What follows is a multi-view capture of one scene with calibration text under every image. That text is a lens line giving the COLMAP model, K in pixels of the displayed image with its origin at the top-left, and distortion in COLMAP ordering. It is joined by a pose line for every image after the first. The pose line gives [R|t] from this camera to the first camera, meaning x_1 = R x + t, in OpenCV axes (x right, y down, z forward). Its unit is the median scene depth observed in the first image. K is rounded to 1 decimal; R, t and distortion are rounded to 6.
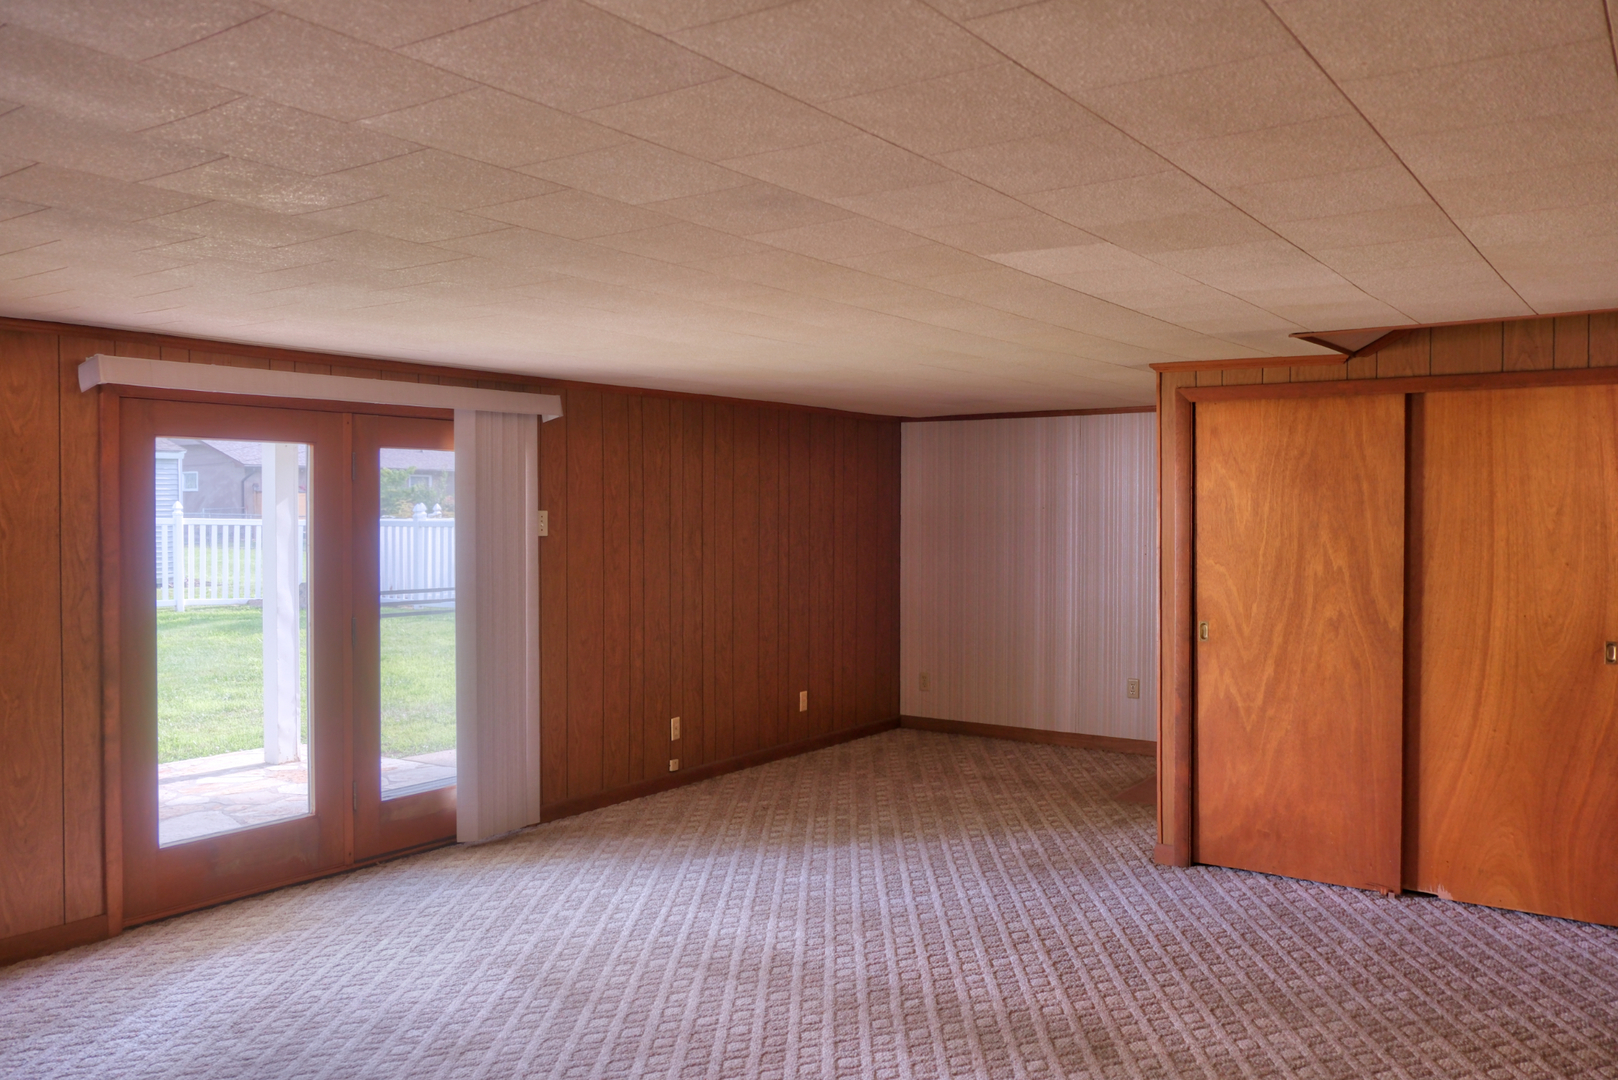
lens RADIAL K [[1309.1, 0, 809.0], [0, 1309.1, 530.6], [0, 0, 1]] dist [-0.048287, 0.040588]
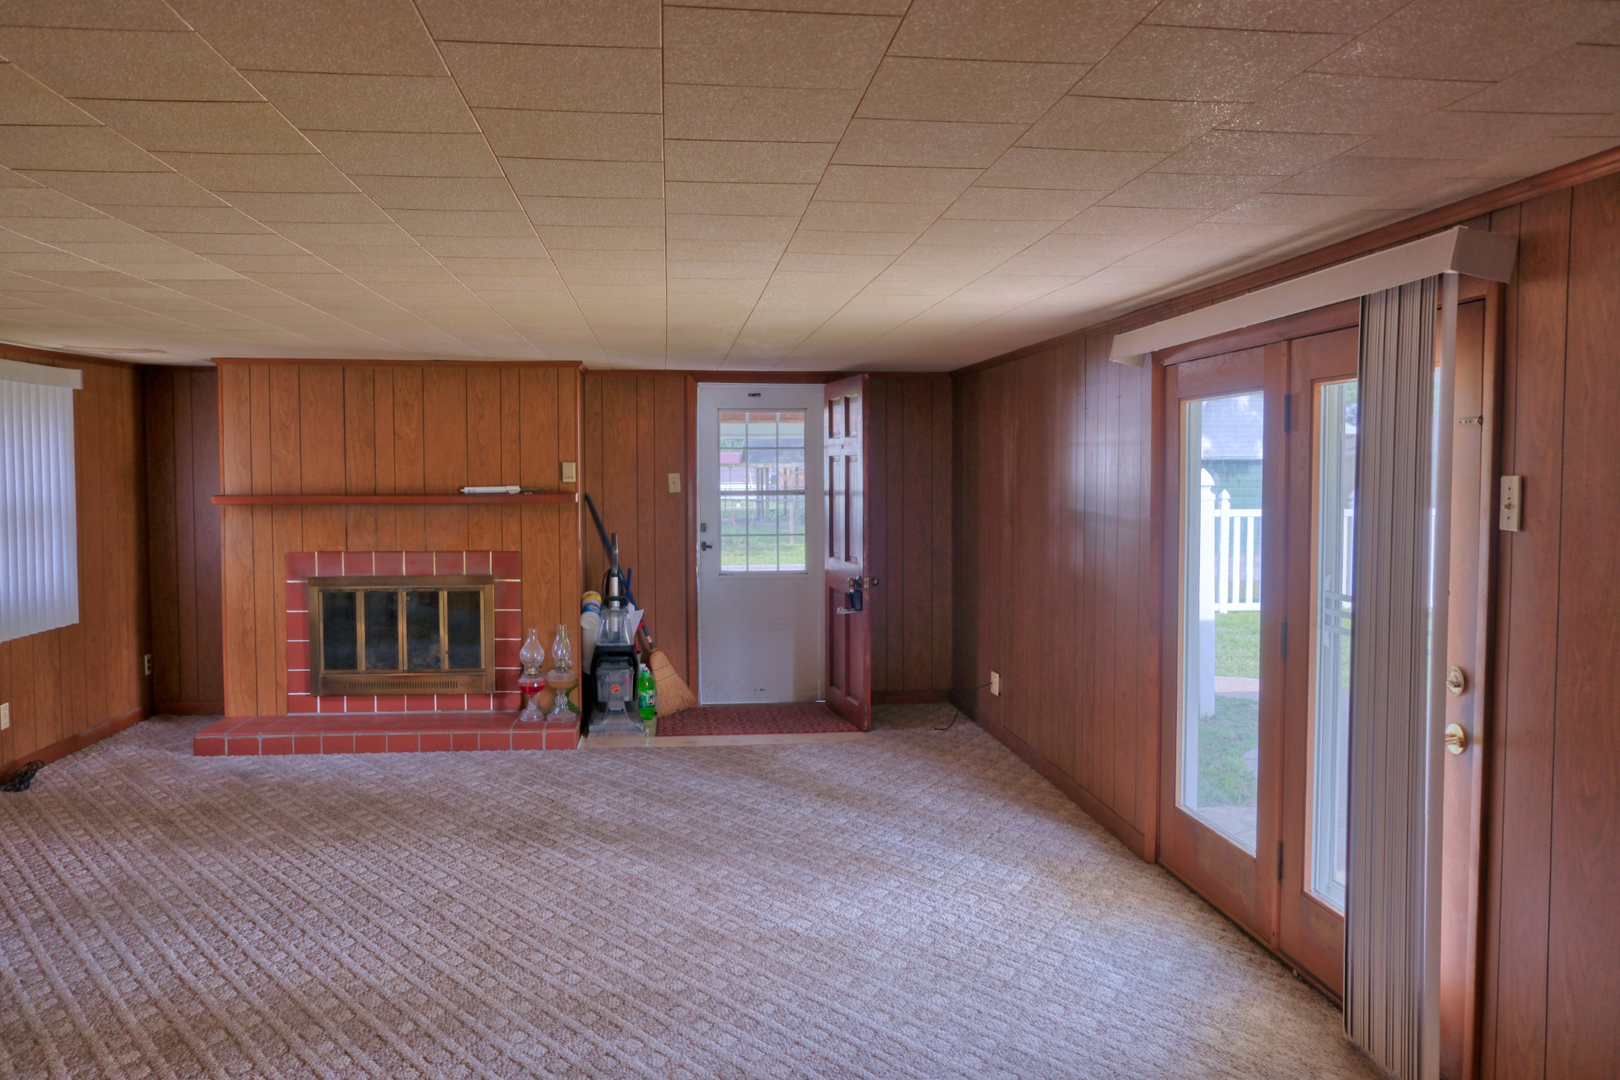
lens RADIAL K [[1310.7, 0, 810.0], [0, 1310.7, 530.6], [0, 0, 1]] dist [-0.048287, 0.040588]
pose [[-0.763045, 0.029174, -0.645687, 0.445653], [-0.007535, 0.998511, 0.054019, -0.025684], [0.646301, 0.046084, -0.761689, 1.900110]]
